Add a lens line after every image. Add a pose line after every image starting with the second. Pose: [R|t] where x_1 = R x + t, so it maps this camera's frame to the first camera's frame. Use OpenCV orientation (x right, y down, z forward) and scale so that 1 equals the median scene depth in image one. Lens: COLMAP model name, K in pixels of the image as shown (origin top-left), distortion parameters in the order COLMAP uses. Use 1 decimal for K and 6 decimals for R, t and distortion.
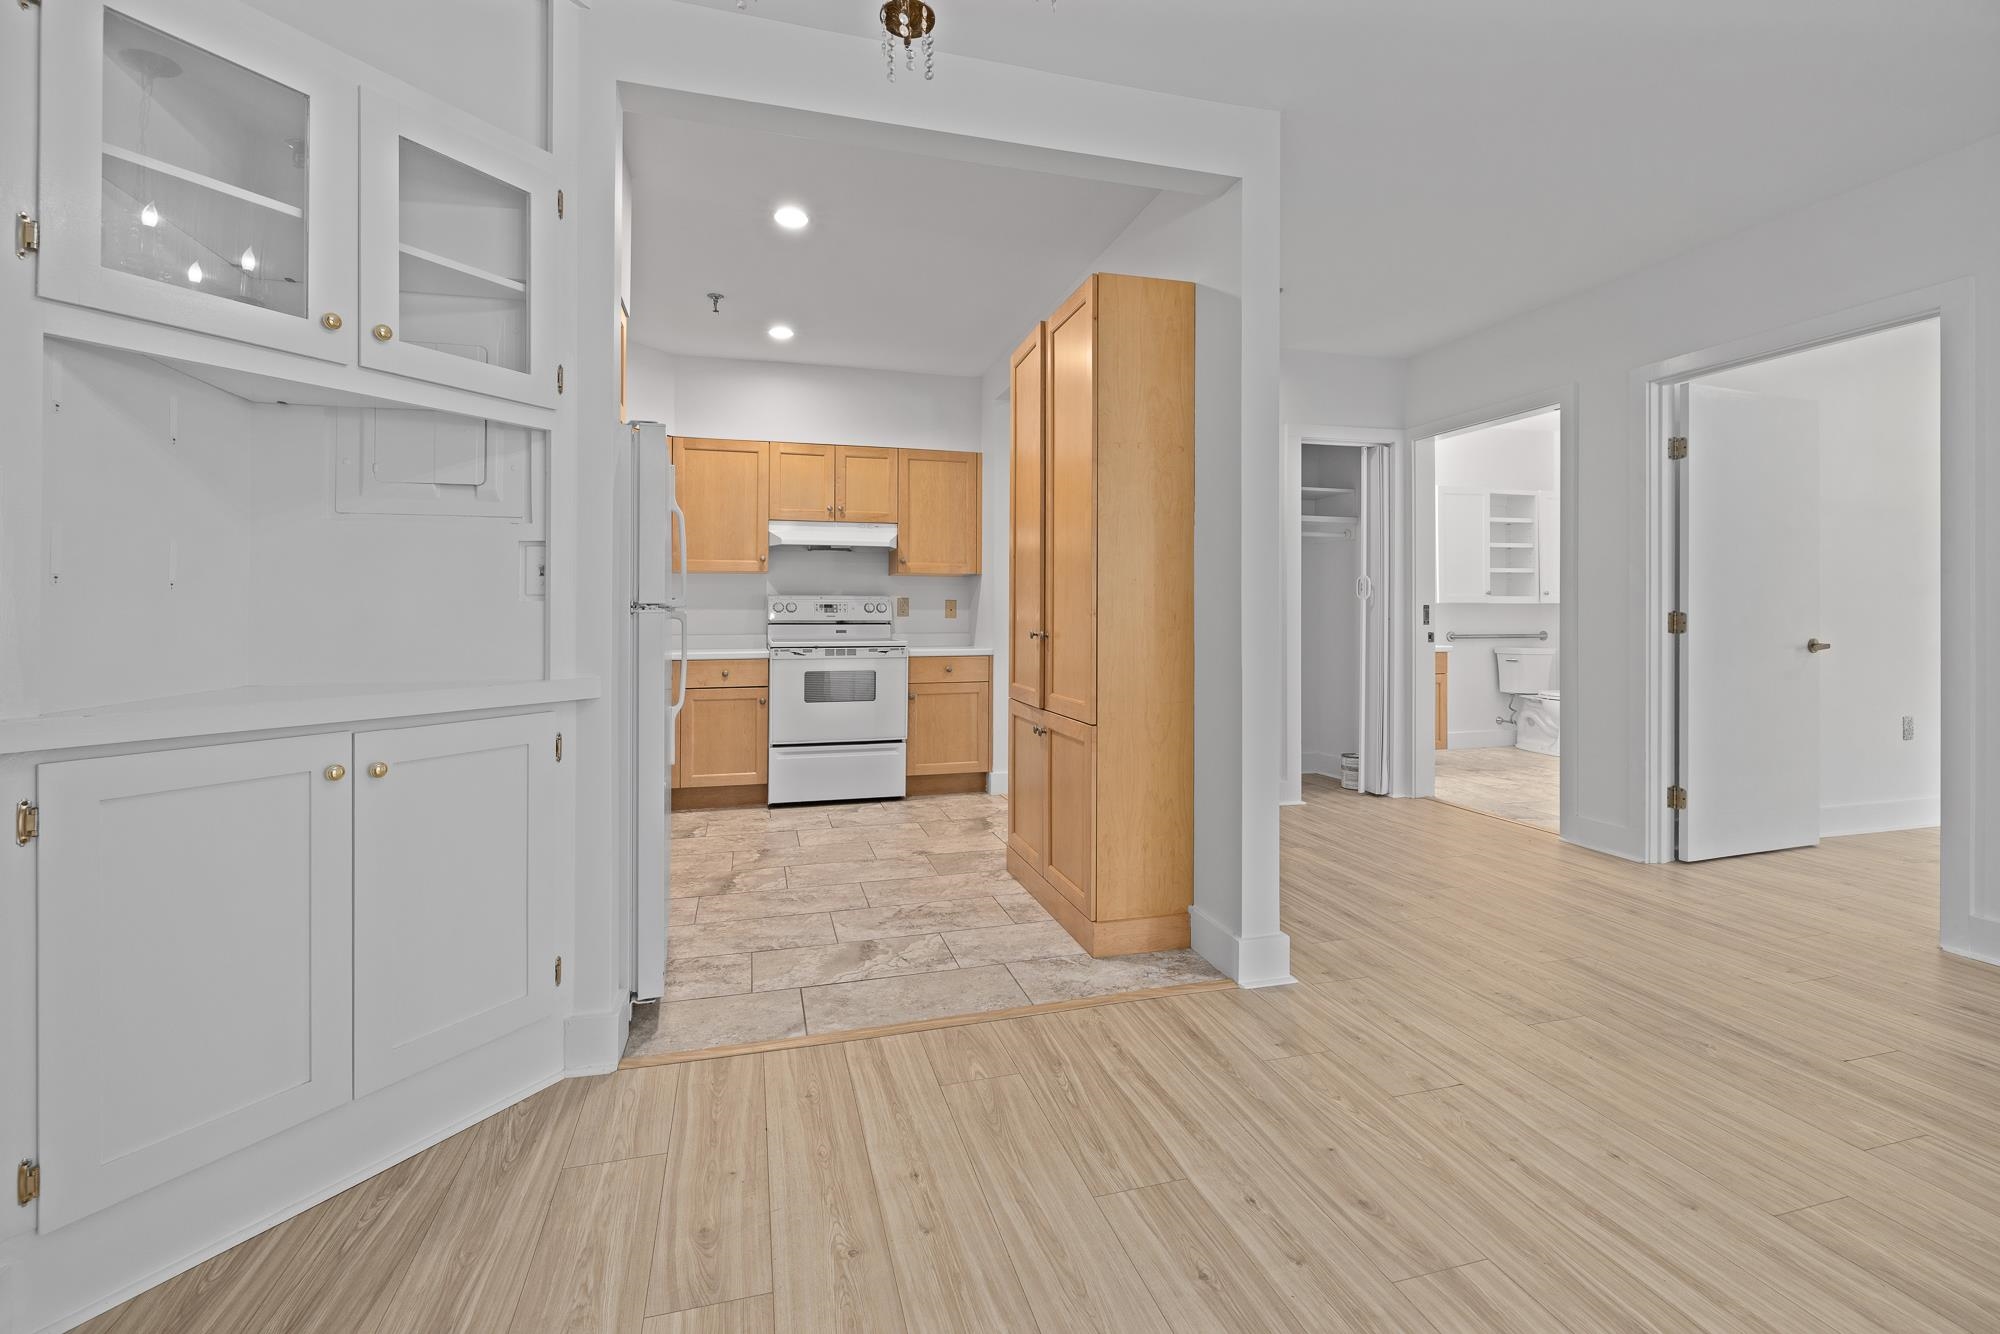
lens RADIAL K [[860.5, 0, 990.4], [0, 860.5, 609.4], [0, 0, 1]] dist [0.000313, -0.001220]
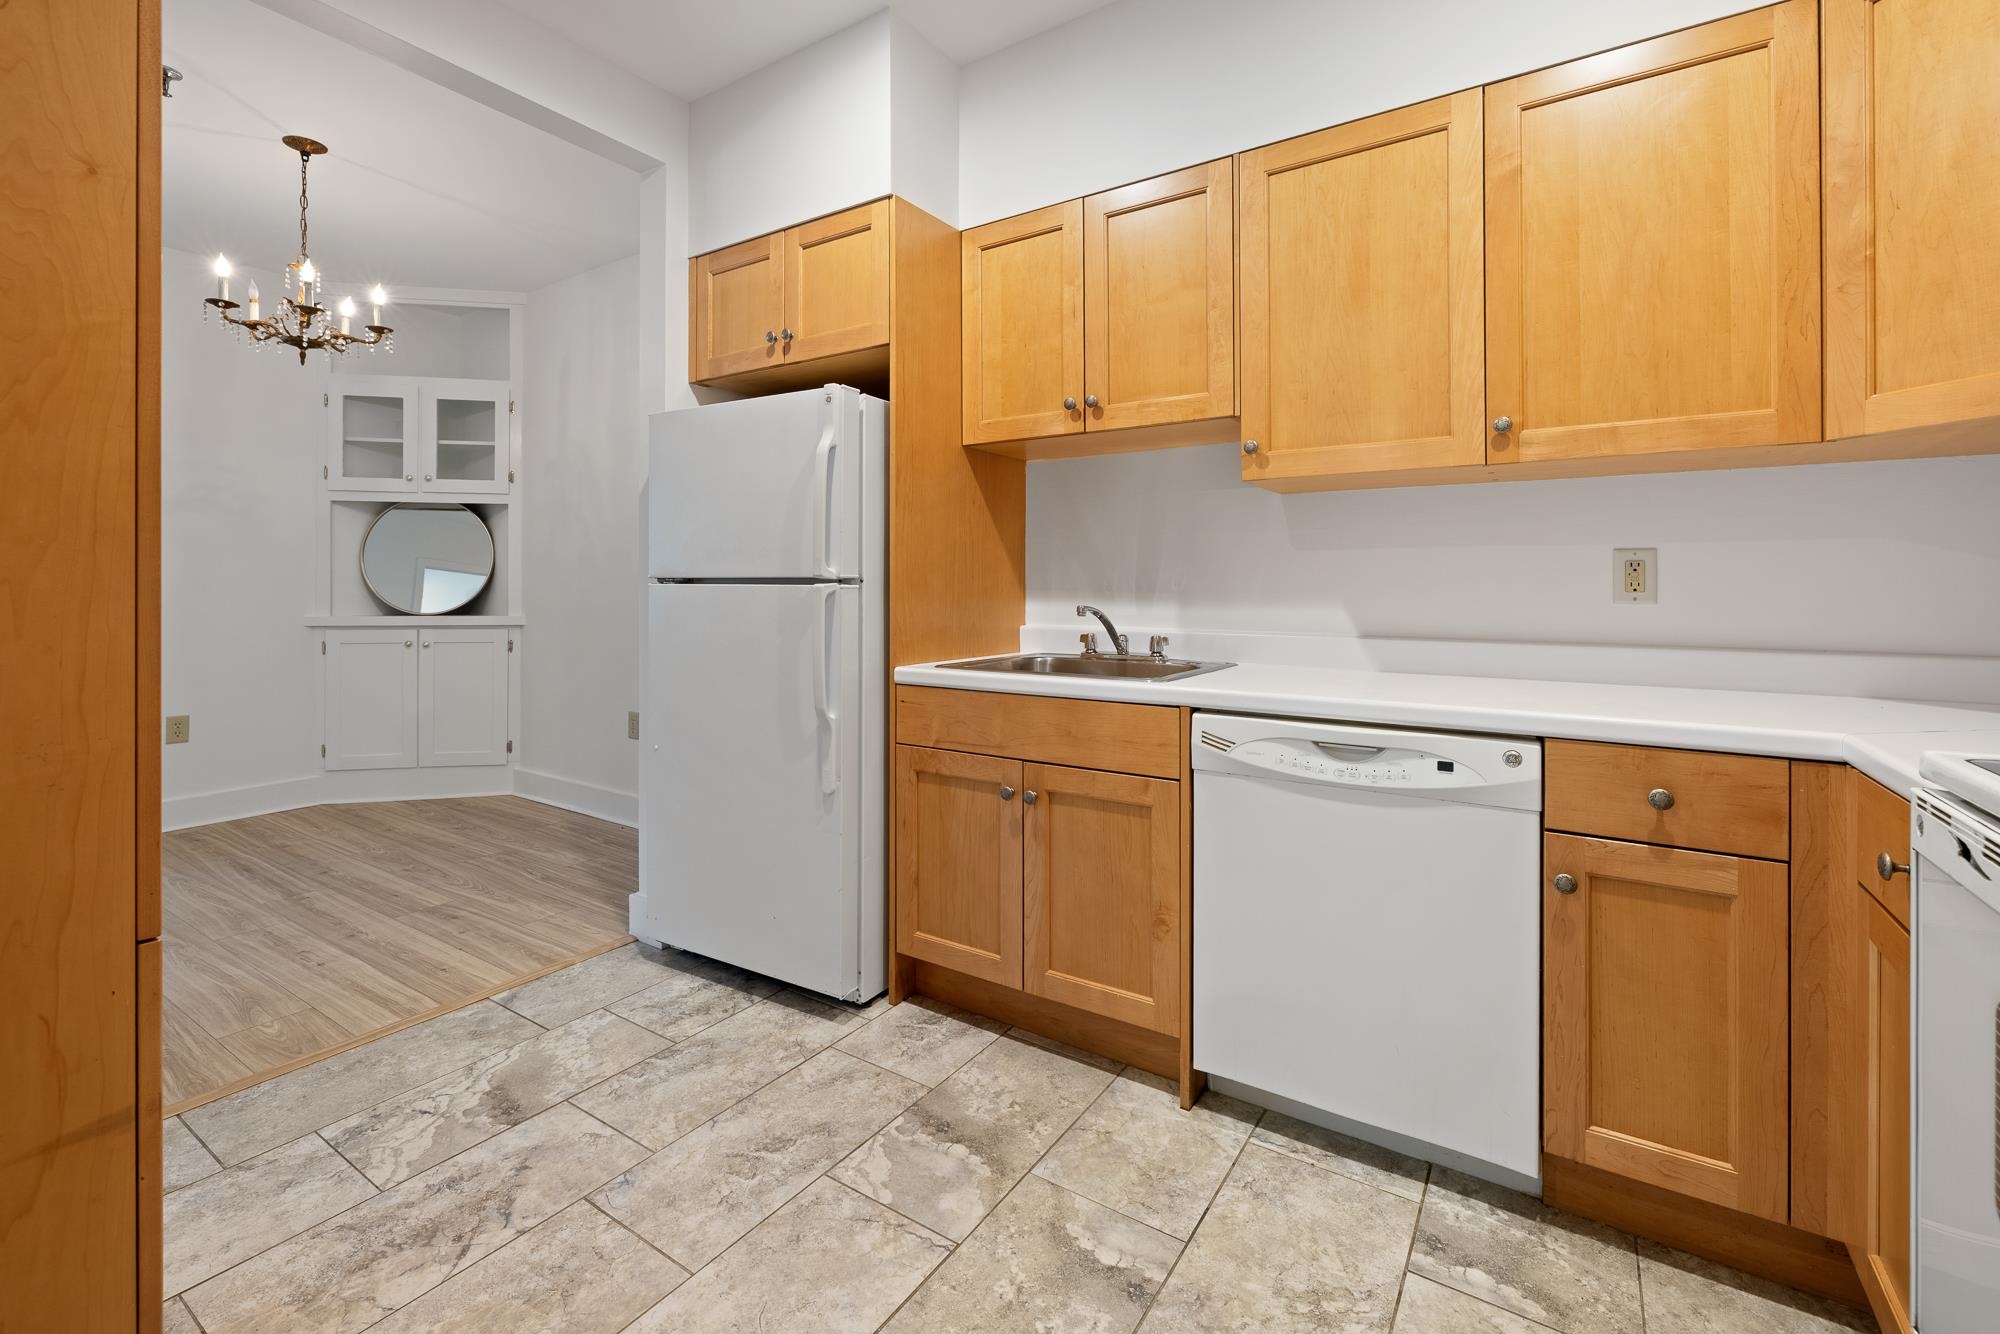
lens RADIAL K [[860.5, 0, 995.2], [0, 860.5, 588.7], [0, 0, 1]] dist [0.000313, -0.001220]
pose [[-0.757209, -0.002358, -0.653168, 0.000716], [0.000958, 0.999988, -0.004720, 0.008852], [0.653172, -0.004200, -0.757198, 1.528599]]
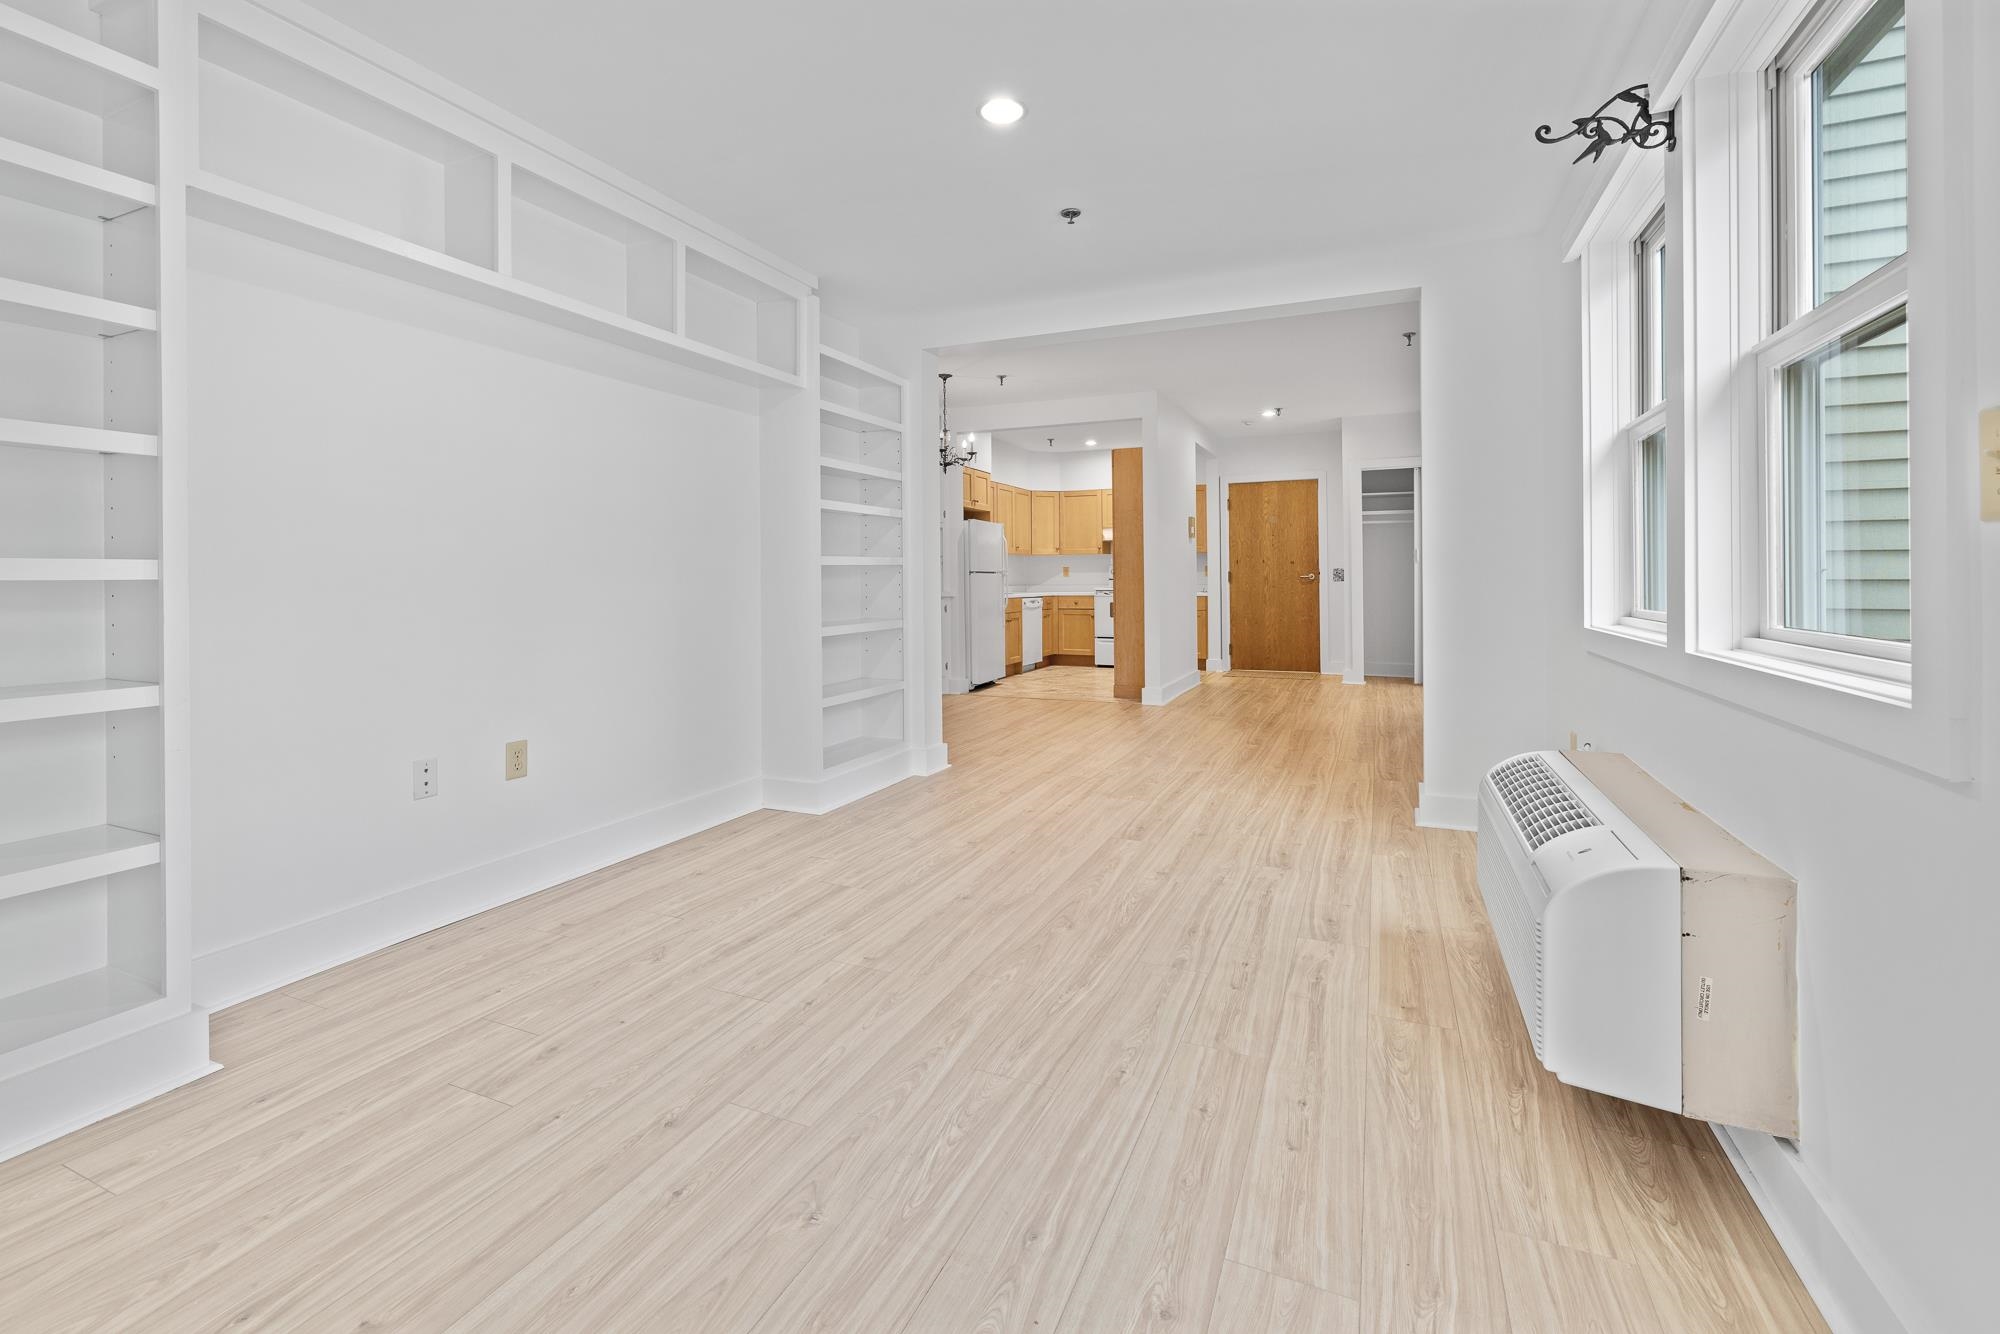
lens RADIAL K [[860.5, 0, 1020.8], [0, 860.5, 582.5], [0, 0, 1]] dist [0.000313, -0.001220]
pose [[0.785475, -0.002186, -0.618890, 1.372599], [0.009279, 0.999923, 0.008245, 0.008135], [0.618824, -0.012219, 0.785435, -1.162273]]
